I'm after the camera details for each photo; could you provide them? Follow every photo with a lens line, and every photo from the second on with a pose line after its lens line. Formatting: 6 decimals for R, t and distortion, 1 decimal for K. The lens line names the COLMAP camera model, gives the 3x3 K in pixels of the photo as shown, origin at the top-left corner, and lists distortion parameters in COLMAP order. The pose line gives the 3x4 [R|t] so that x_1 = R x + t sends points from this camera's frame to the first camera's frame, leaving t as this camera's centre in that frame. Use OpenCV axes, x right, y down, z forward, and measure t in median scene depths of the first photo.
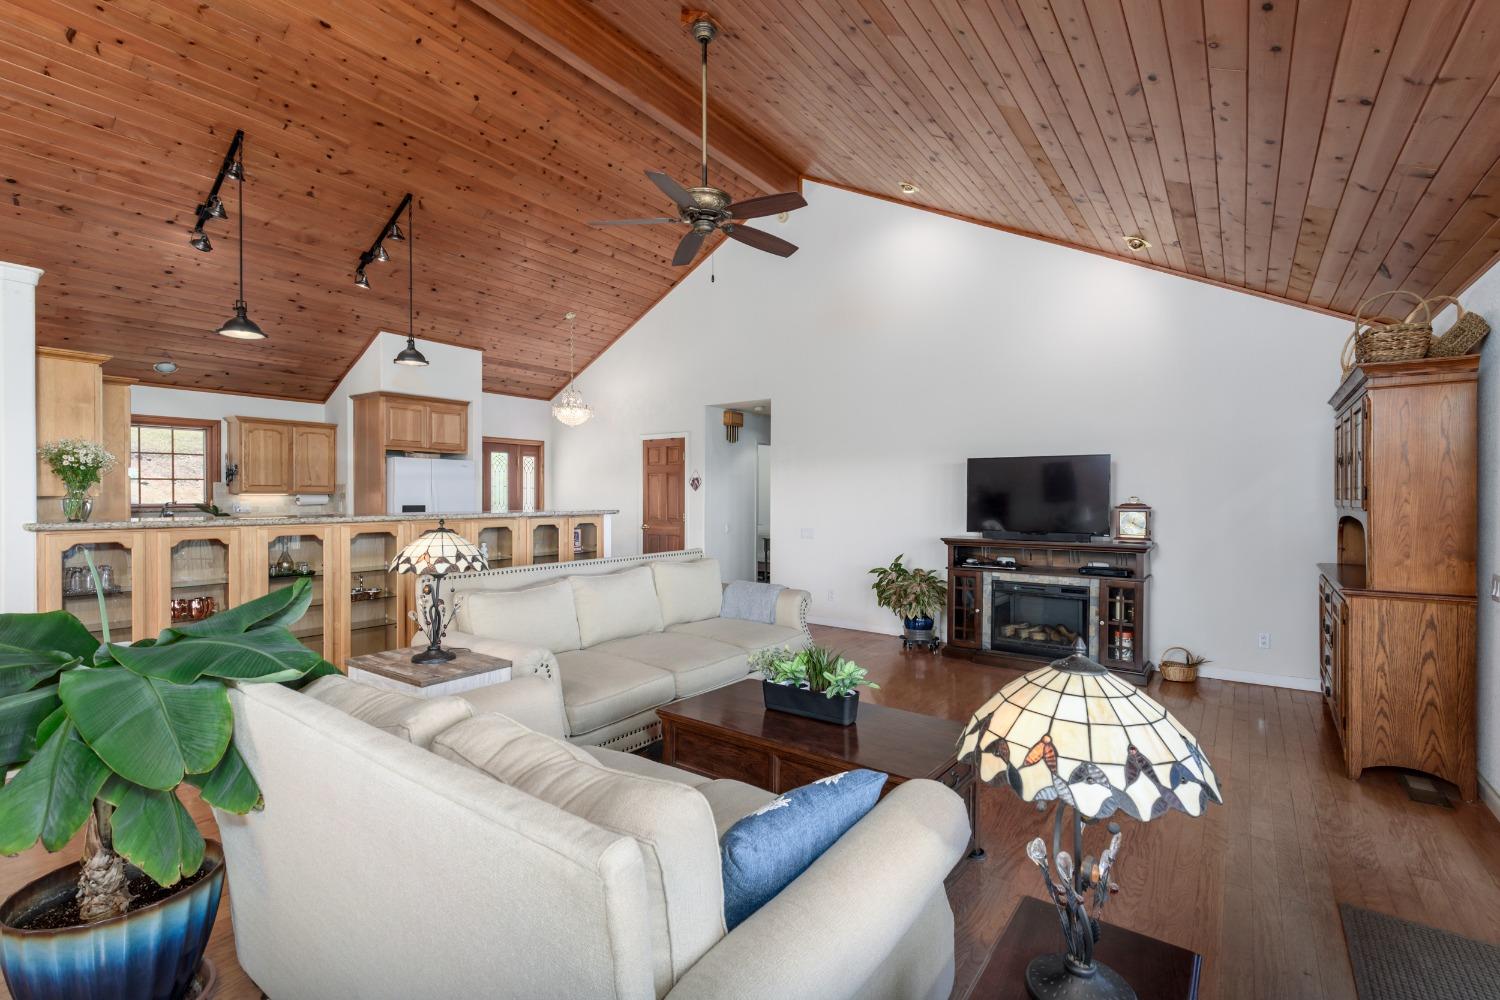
lens RADIAL K [[666.6, 0, 750.0], [0, 666.6, 500.0], [0, 0, 1]] dist [0.000054, -0.000100]
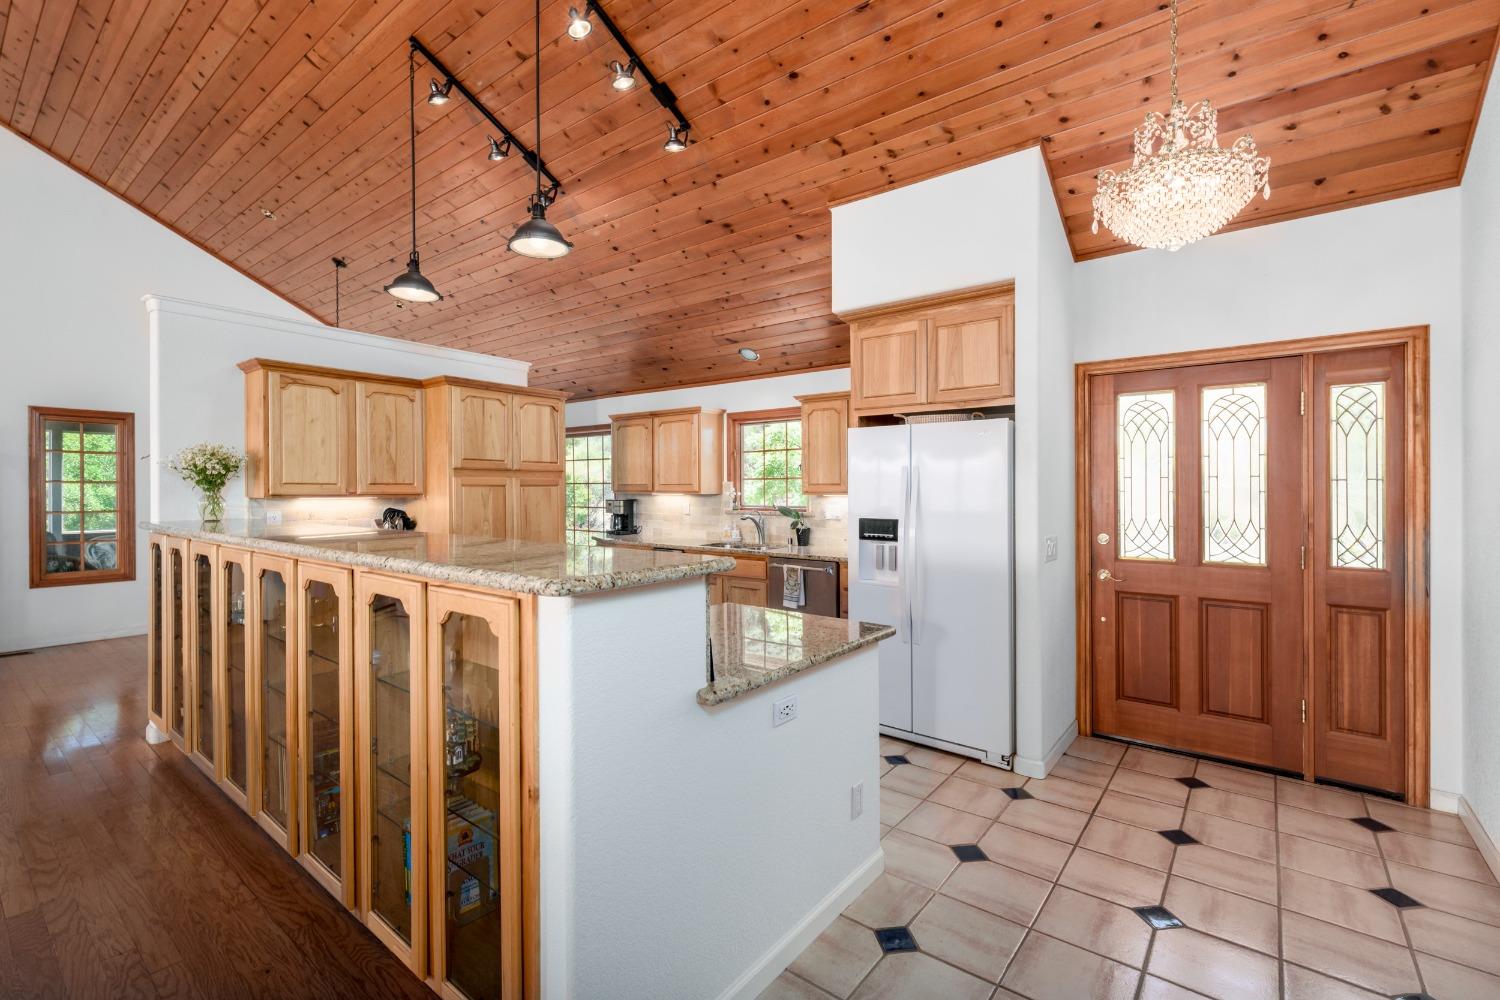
lens RADIAL K [[656.8, 0, 762.4], [0, 656.8, 494.1], [0, 0, 1]] dist [0.002421, -0.000183]
pose [[-0.034784, 0.001983, -0.999393, 0.004623], [-0.012543, 0.999918, 0.002421, -0.011571], [0.999316, 0.012620, -0.034756, 0.967955]]
